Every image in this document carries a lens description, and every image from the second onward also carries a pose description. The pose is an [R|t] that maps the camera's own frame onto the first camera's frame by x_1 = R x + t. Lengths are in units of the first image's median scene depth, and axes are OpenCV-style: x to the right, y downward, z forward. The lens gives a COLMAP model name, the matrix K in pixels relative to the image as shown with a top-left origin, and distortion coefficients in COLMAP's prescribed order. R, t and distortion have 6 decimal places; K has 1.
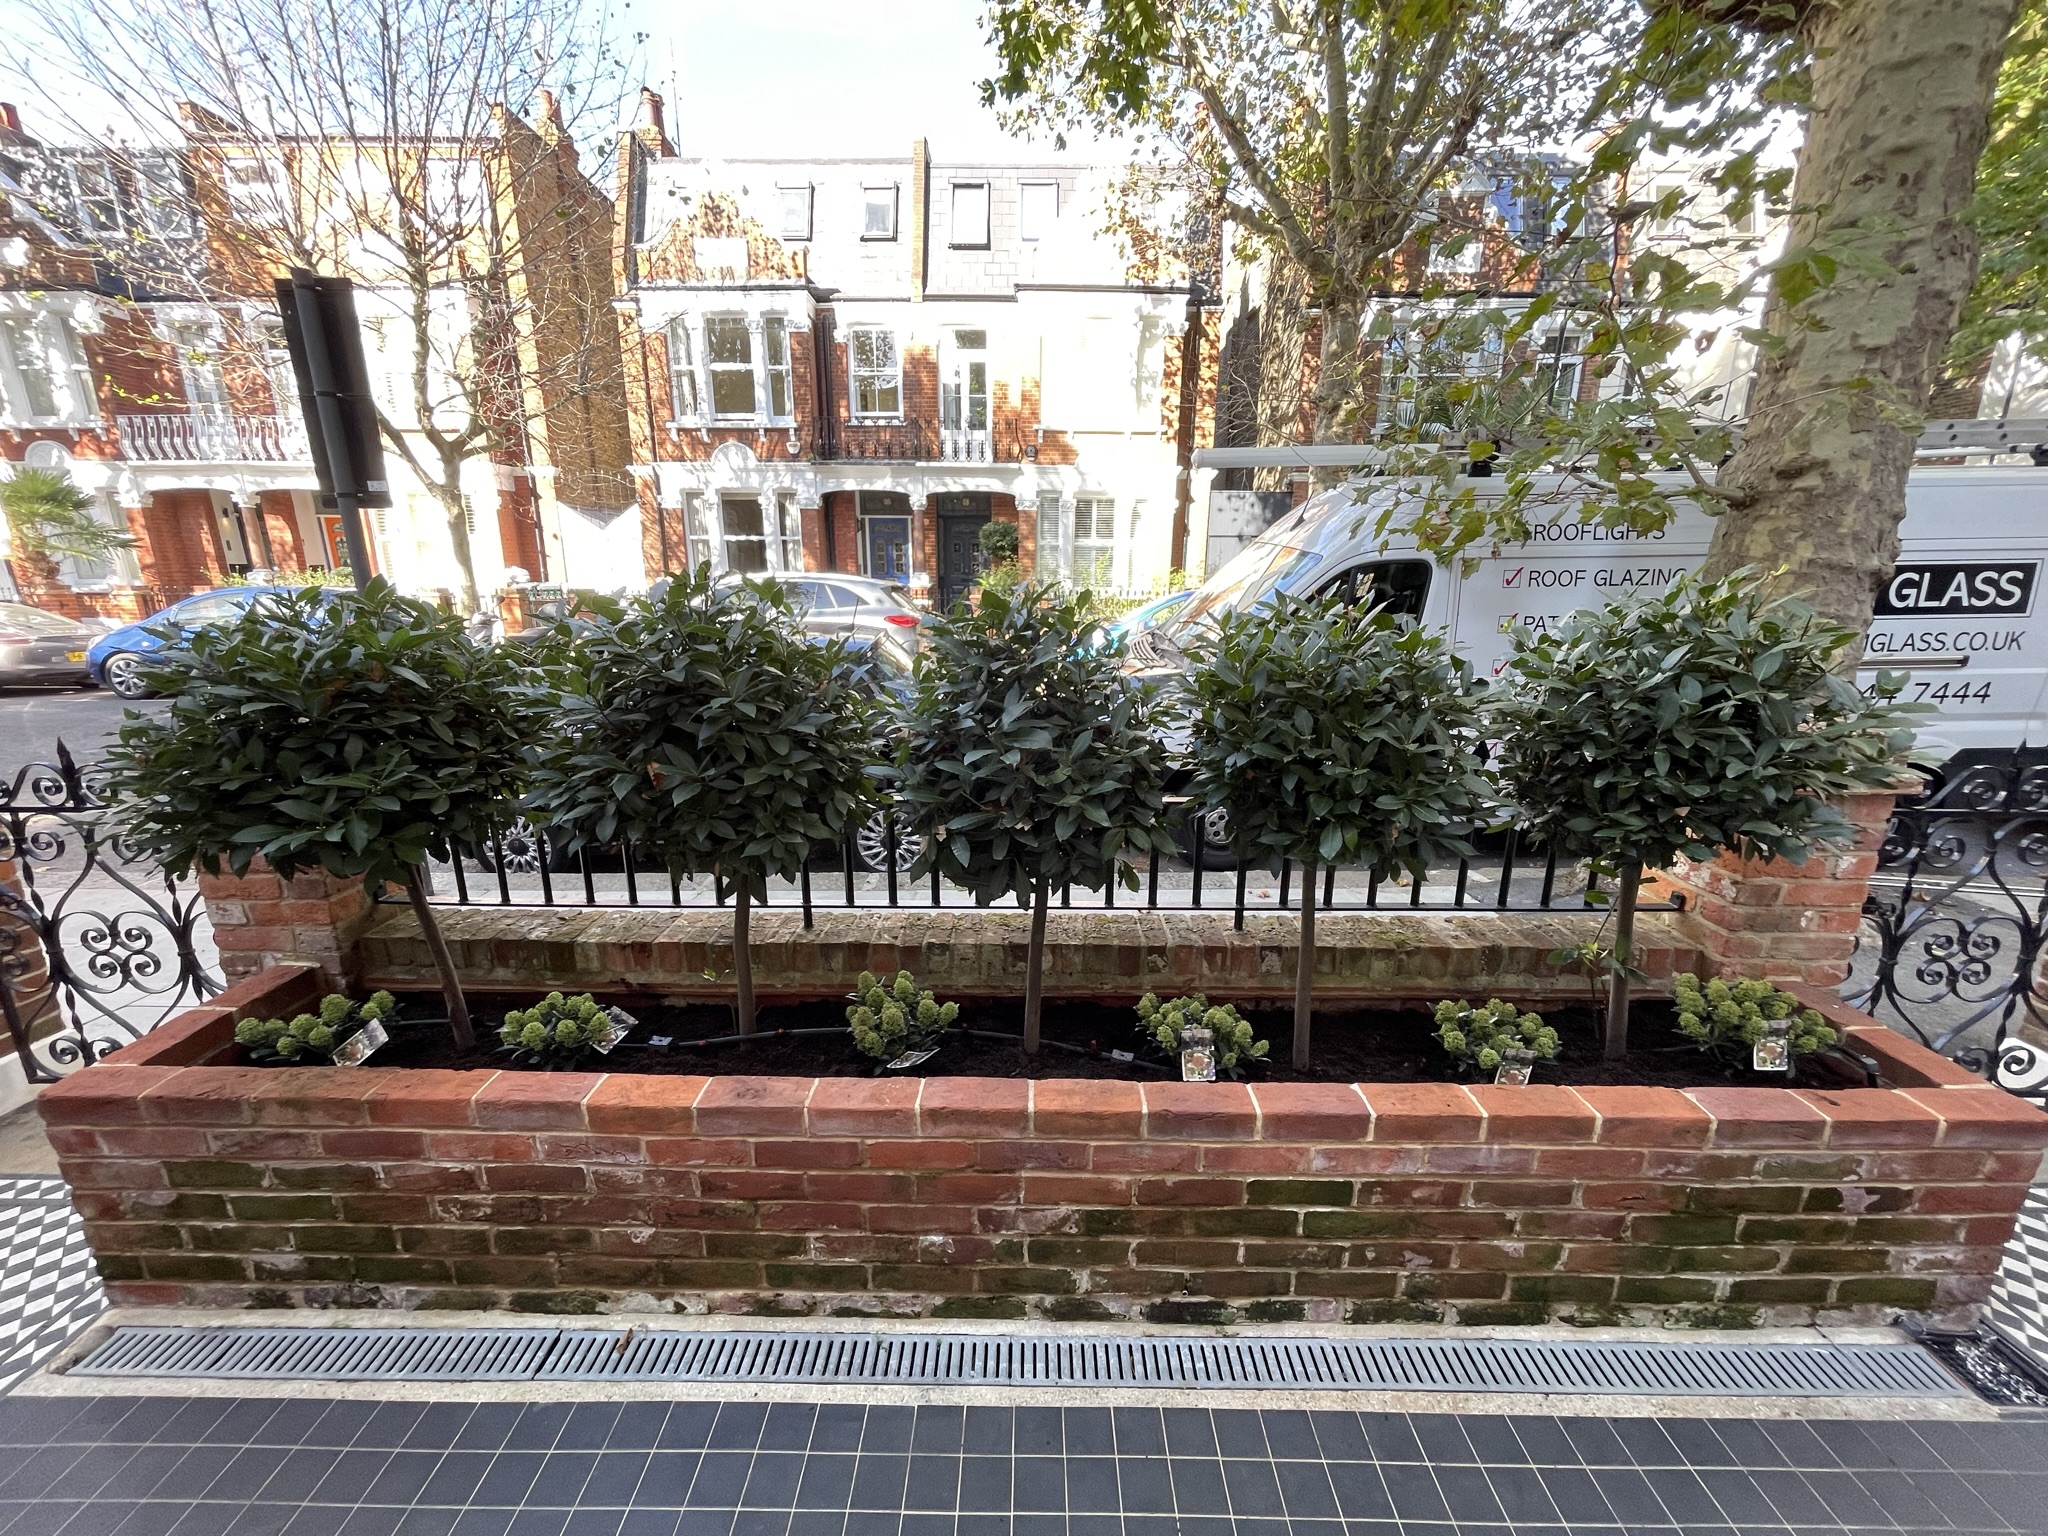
lens RADIAL K [[819.2, 0, 1022.6], [0, 819.2, 786.0], [0, 0, 1]] dist [0.000793, -0.000731]
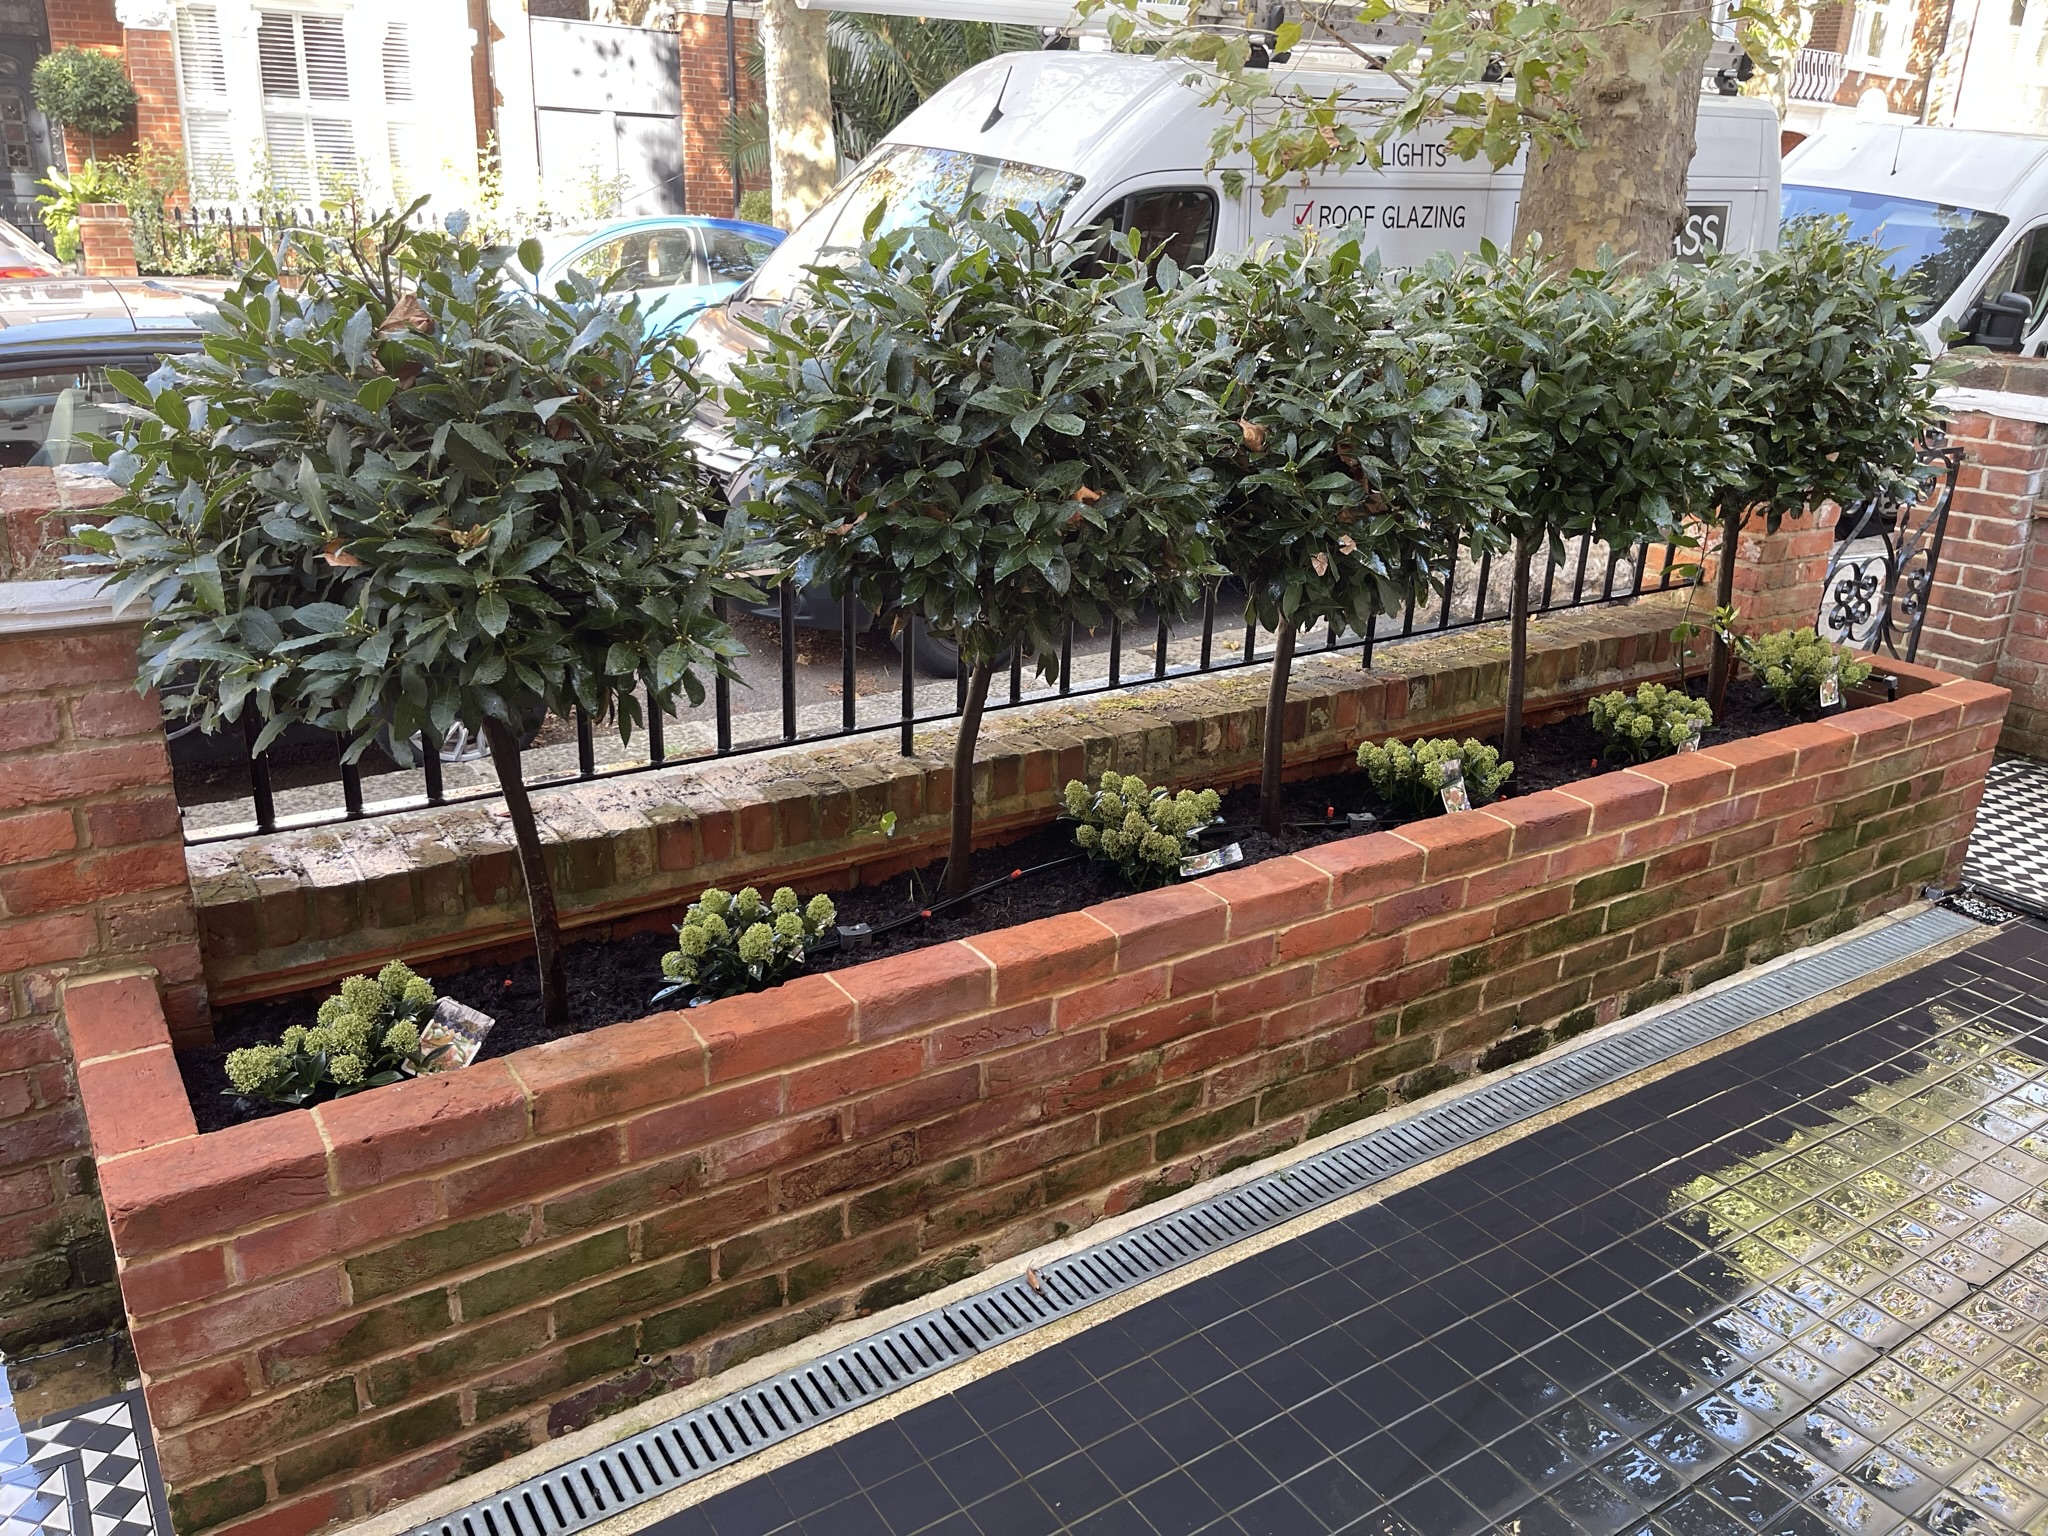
lens RADIAL K [[1541.5, 0, 1016.1], [0, 1541.5, 768.0], [0, 0, 1]] dist [0.051419, -0.036265]
pose [[0.829031, -0.172010, 0.532091, -0.747159], [0.114122, 0.983533, 0.140140, 0.014546], [-0.547434, -0.055457, 0.835009, -0.087577]]
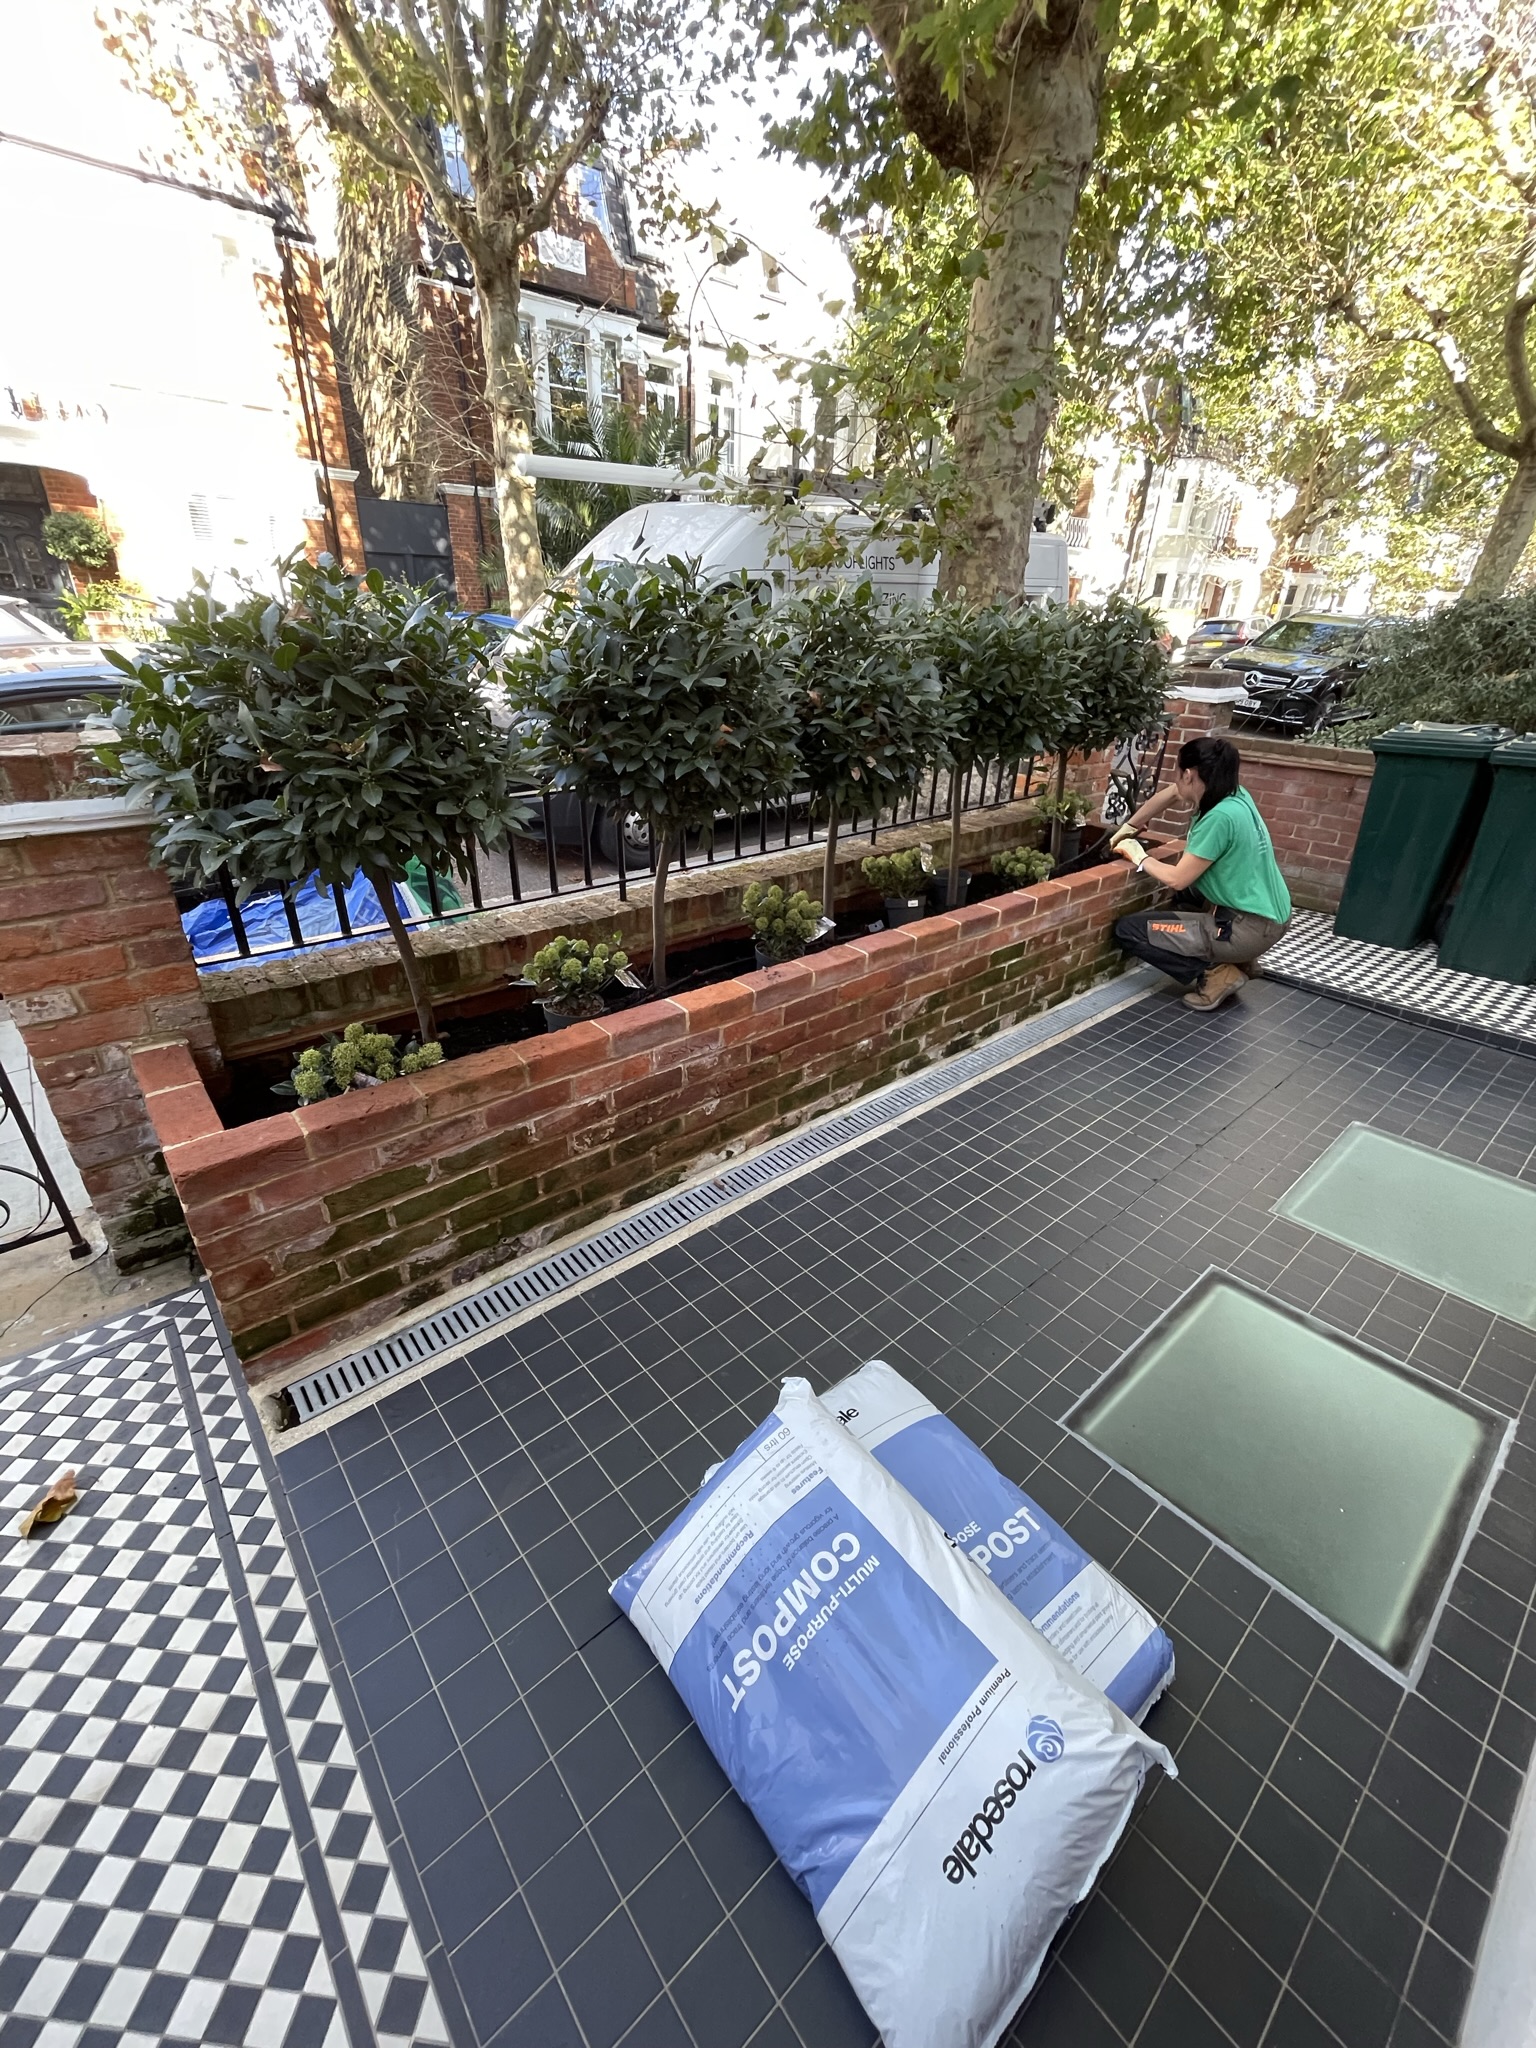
lens RADIAL K [[819.2, 0, 750.5], [0, 819.2, 1023.2], [0, 0, 1]] dist [0.000793, -0.000731]
pose [[0.760880, -0.281169, 0.584813, -0.743402], [0.148003, 0.952690, 0.265477, 0.049494], [-0.631789, -0.115442, 0.766496, -0.025153]]
